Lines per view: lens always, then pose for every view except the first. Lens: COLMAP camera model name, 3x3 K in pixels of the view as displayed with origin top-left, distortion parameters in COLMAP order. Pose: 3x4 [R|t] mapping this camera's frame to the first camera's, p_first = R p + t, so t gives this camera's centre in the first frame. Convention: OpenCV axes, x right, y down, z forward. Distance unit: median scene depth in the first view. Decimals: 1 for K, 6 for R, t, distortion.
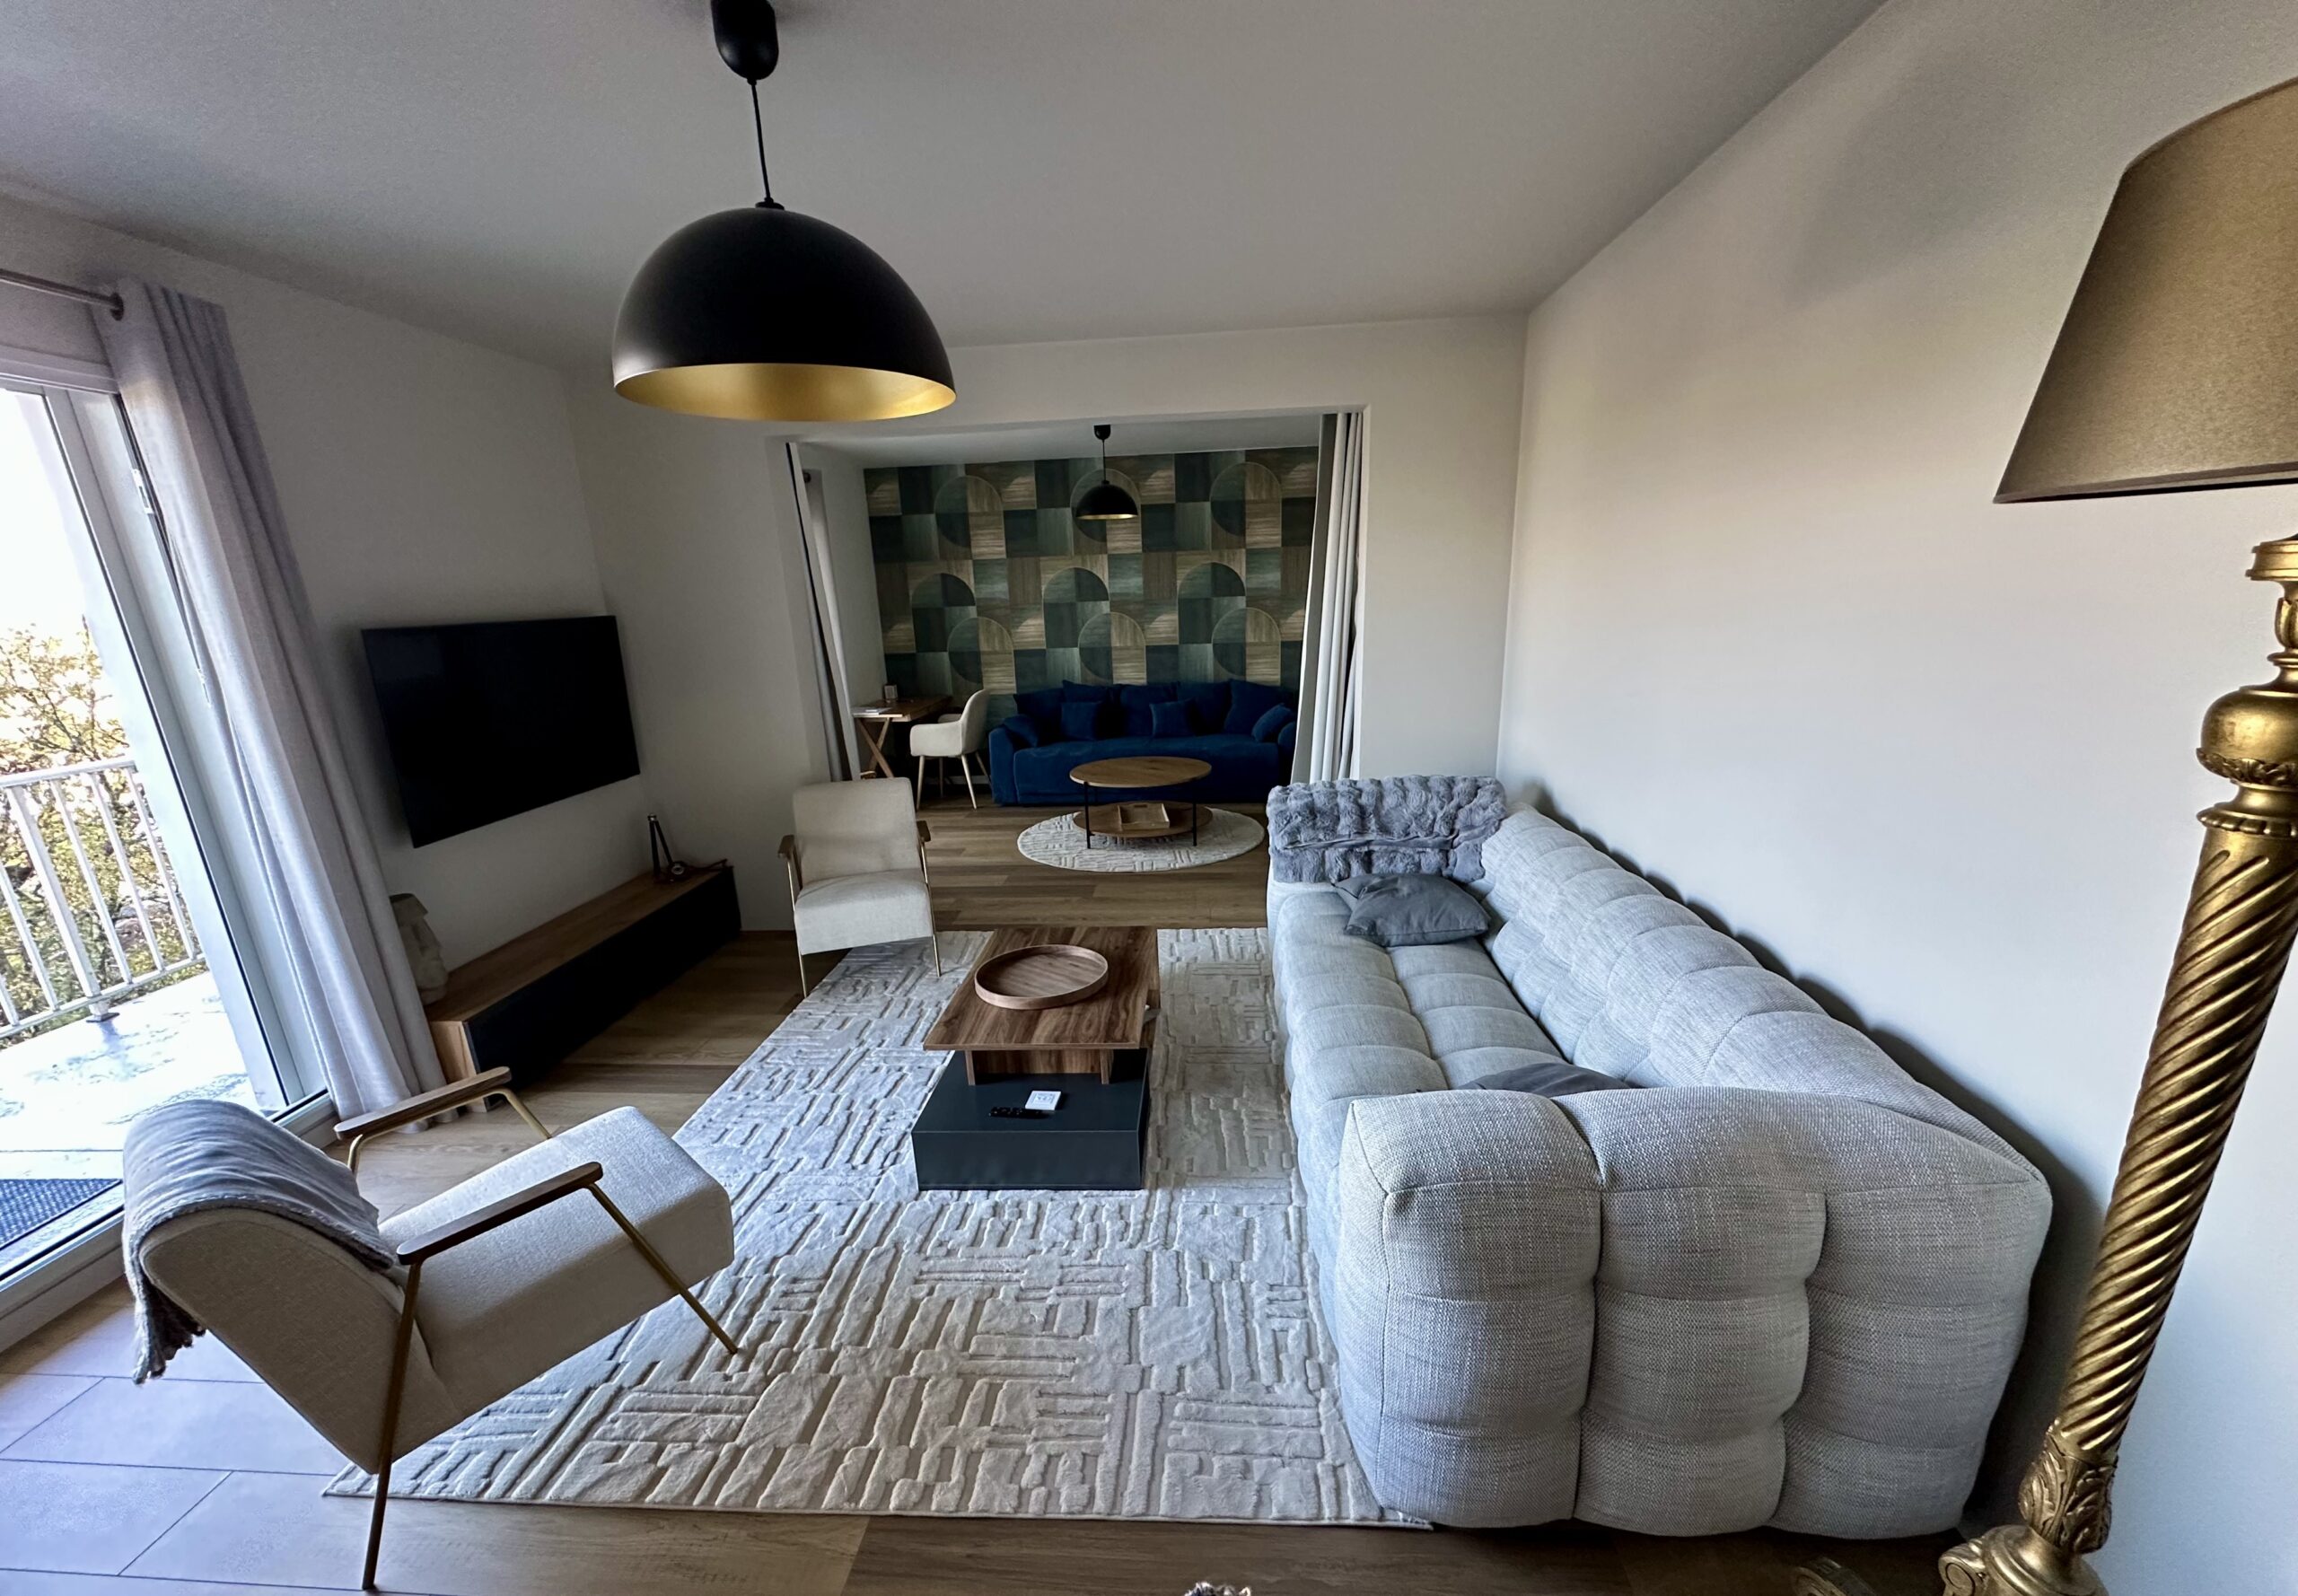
lens RADIAL K [[917.4, 0, 1151.1], [0, 917.4, 853.0], [0, 0, 1]] dist [0.000648, 0.000401]
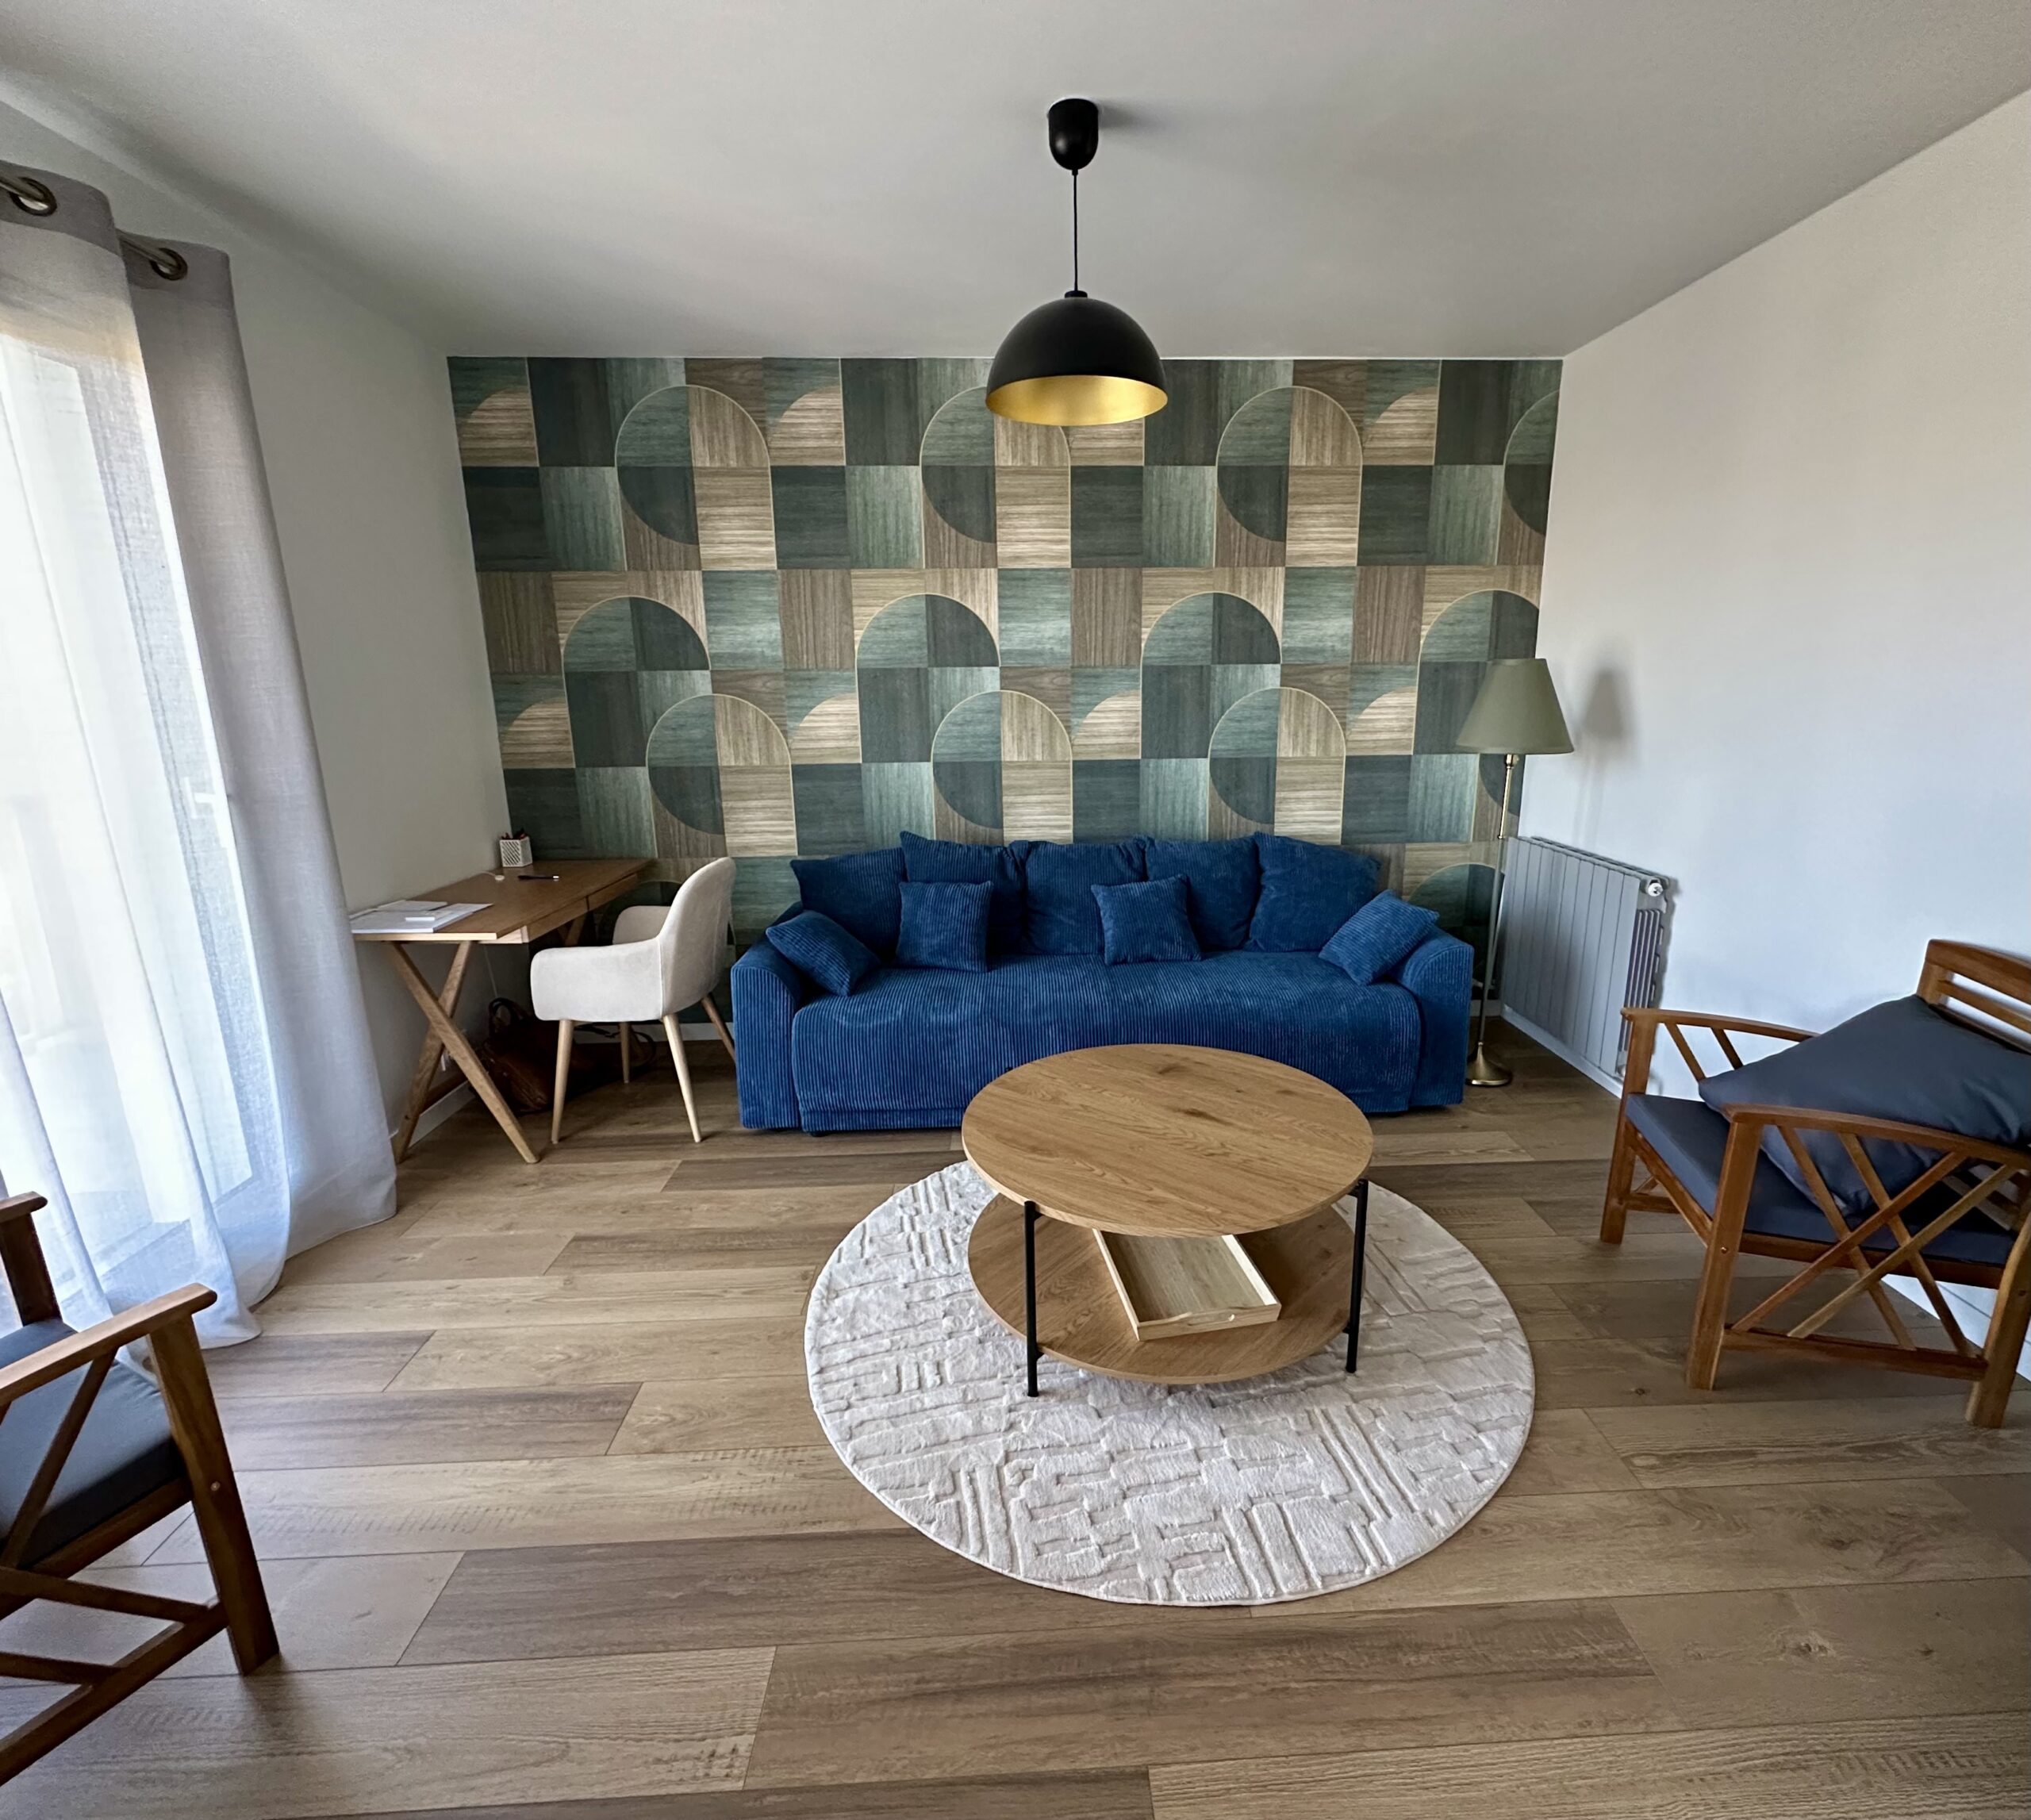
lens RADIAL K [[968.7, 0, 1053.6], [0, 968.7, 904.0], [0, 0, 1]] dist [-0.002504, -0.000017]
pose [[0.992578, -0.002326, 0.121584, -0.086785], [0.010028, 0.997978, -0.062771, -0.132271], [-0.121192, 0.063525, 0.990594, 0.557445]]
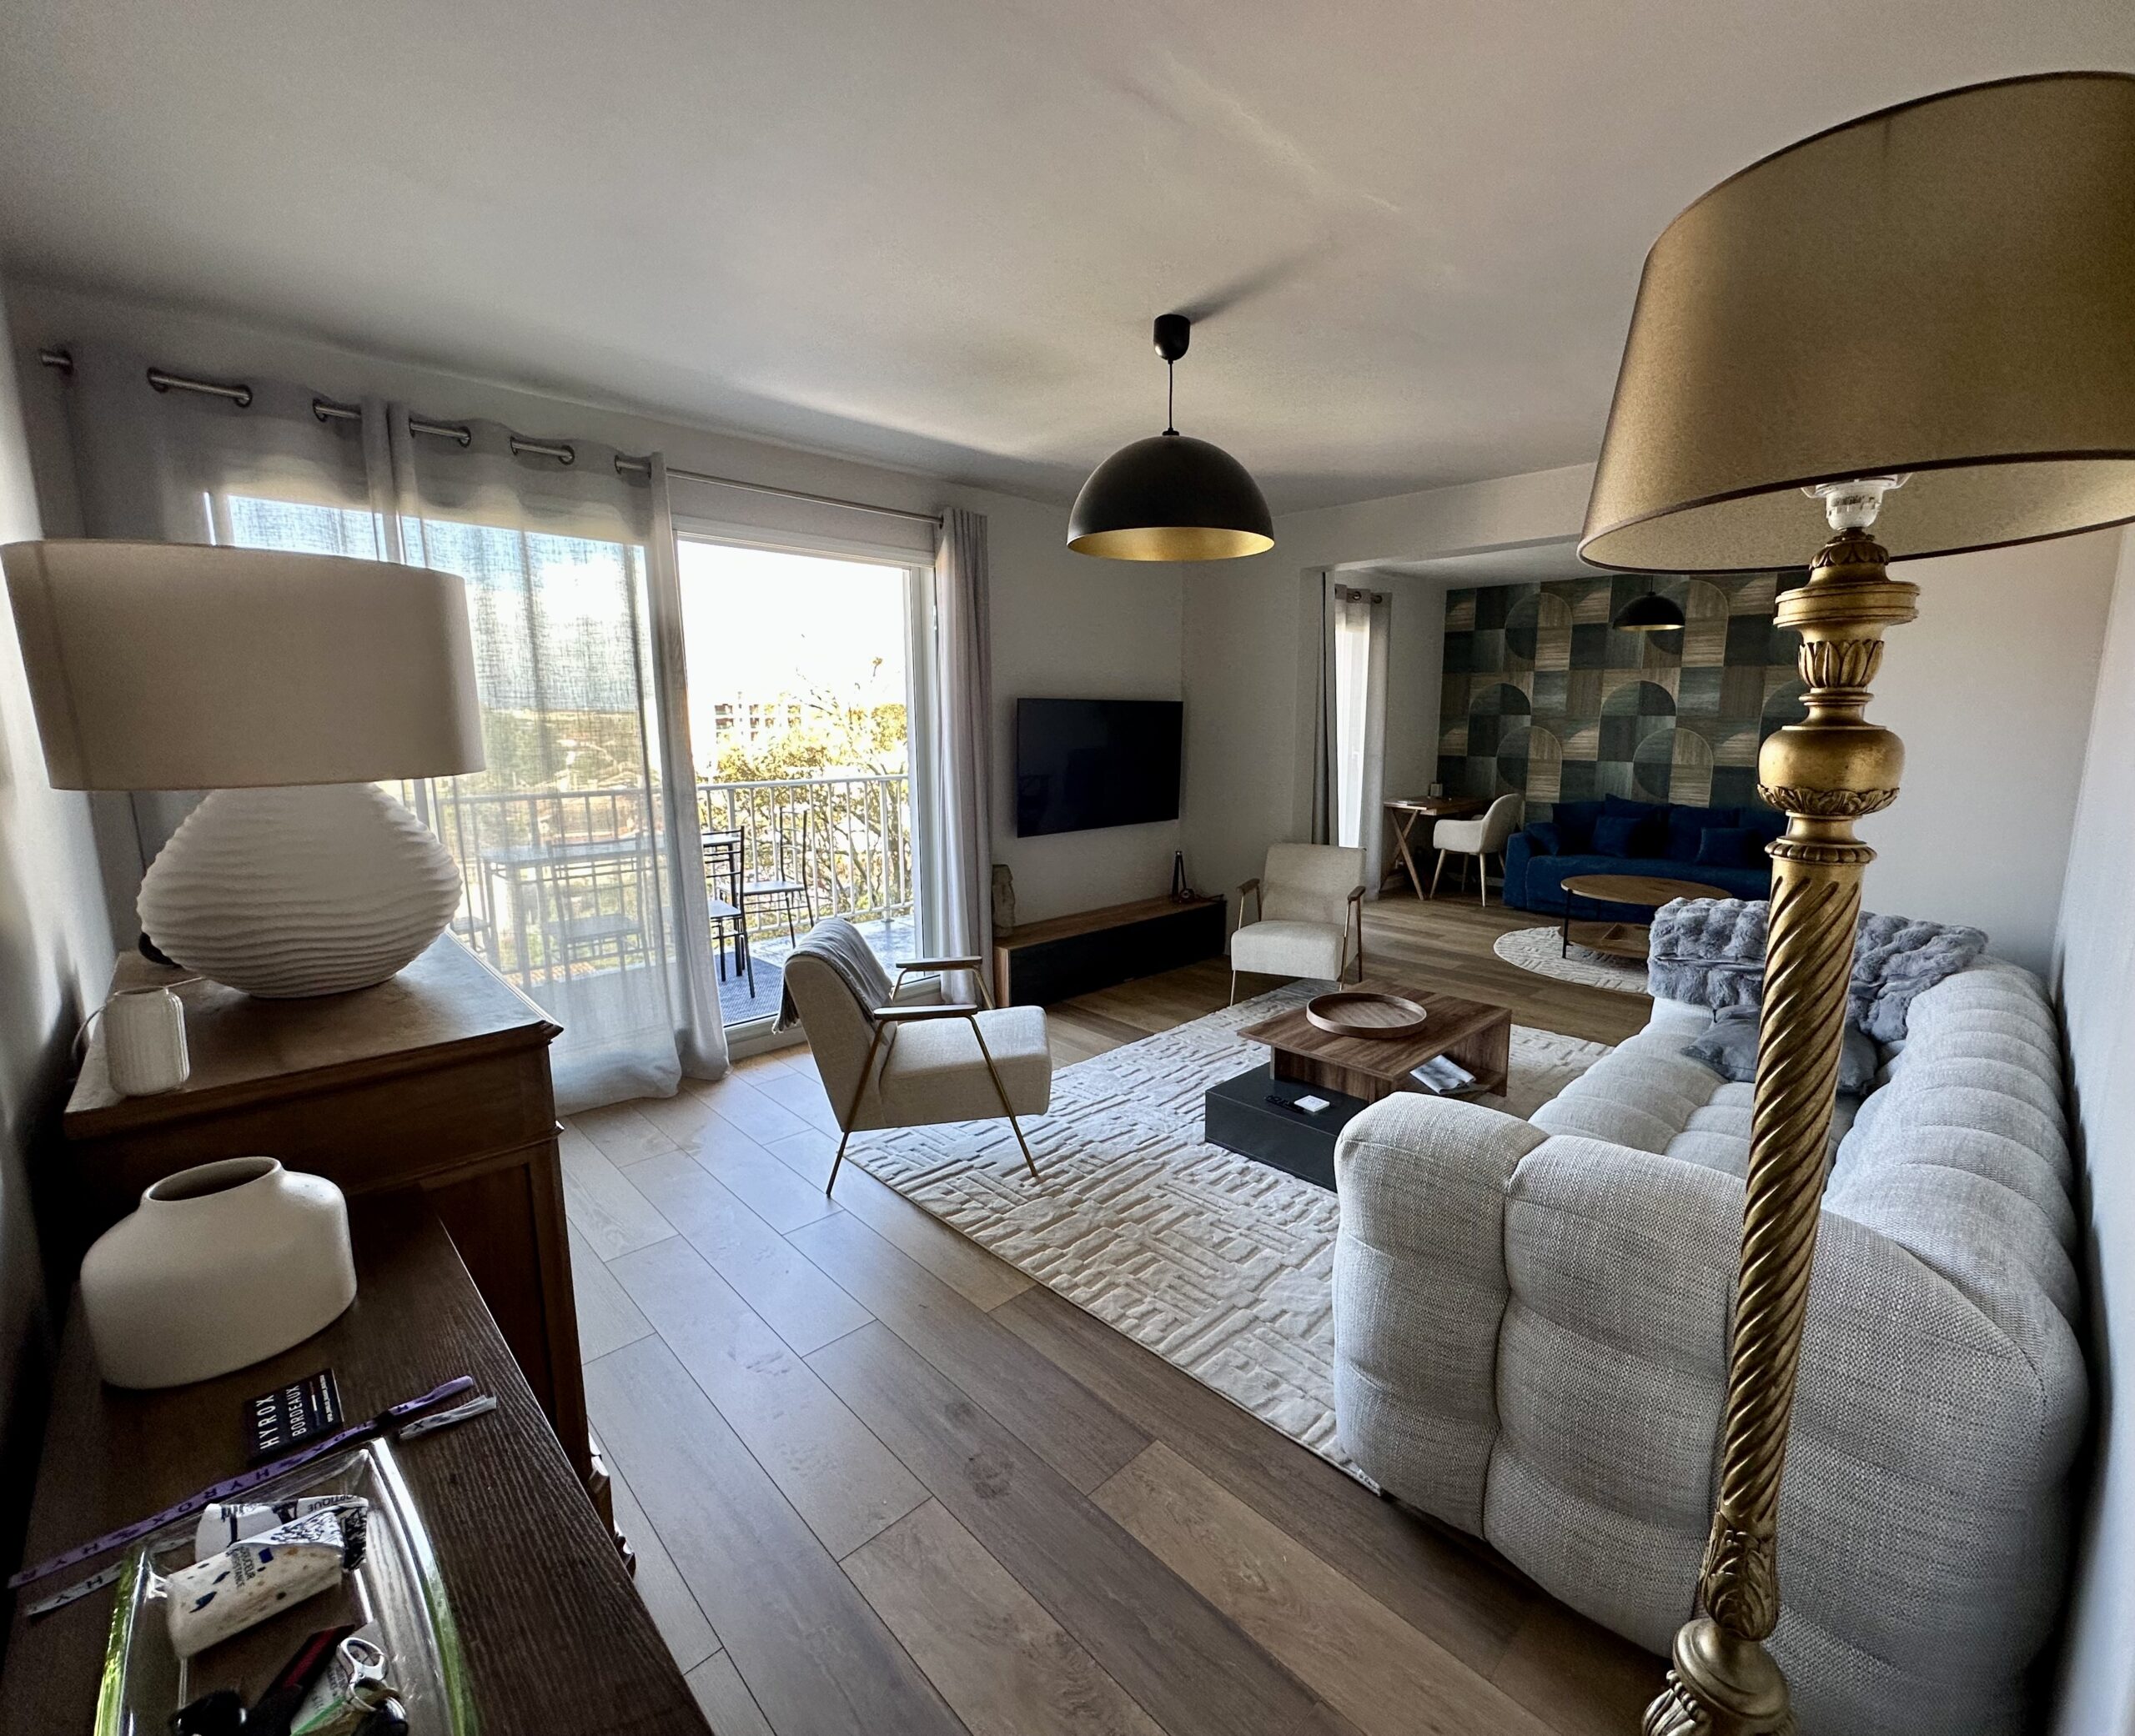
lens RADIAL K [[926.0, 0, 1162.4], [0, 926.0, 860.6], [0, 0, 1]] dist [0.004491, 0.000224]
pose [[0.778399, 0.139691, -0.612030, 0.160738], [-0.209482, 0.976846, -0.043469, 0.022481], [0.591787, 0.162046, 0.789639, -0.037544]]
